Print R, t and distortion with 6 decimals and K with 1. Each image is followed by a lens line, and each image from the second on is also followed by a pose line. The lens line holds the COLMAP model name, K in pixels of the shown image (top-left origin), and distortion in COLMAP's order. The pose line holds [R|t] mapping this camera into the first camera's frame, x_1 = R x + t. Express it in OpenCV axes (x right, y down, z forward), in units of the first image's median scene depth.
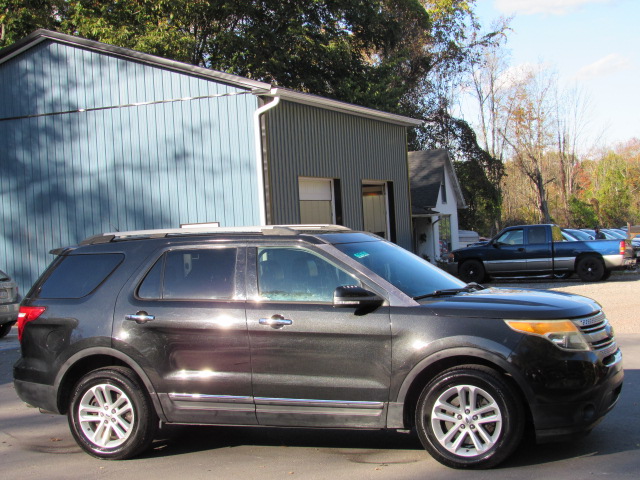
lens RADIAL K [[1204.1, 0, 319.6], [0, 1204.1, 241.1], [0, 0, 1]] dist [-0.159324, 0.000000]
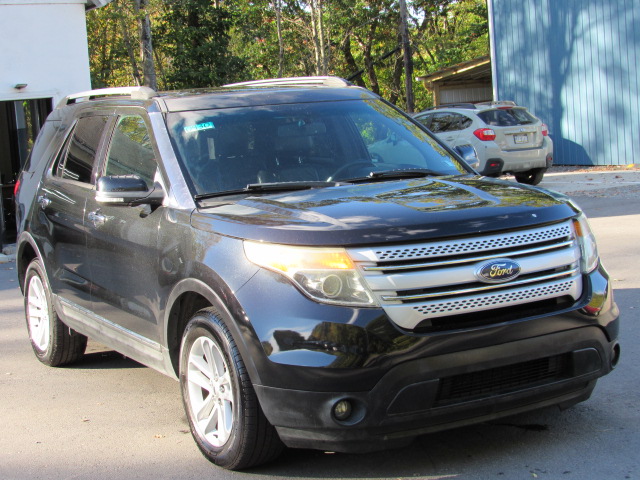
lens RADIAL K [[1204.1, 0, 320.2], [0, 1204.1, 239.4], [0, 0, 1]] dist [-0.159324, 0.000000]
pose [[0.763235, 0.071225, -0.642183, 0.519555], [0.023353, 0.990215, 0.137580, -0.017697], [0.645698, -0.120003, 0.754104, 0.499107]]
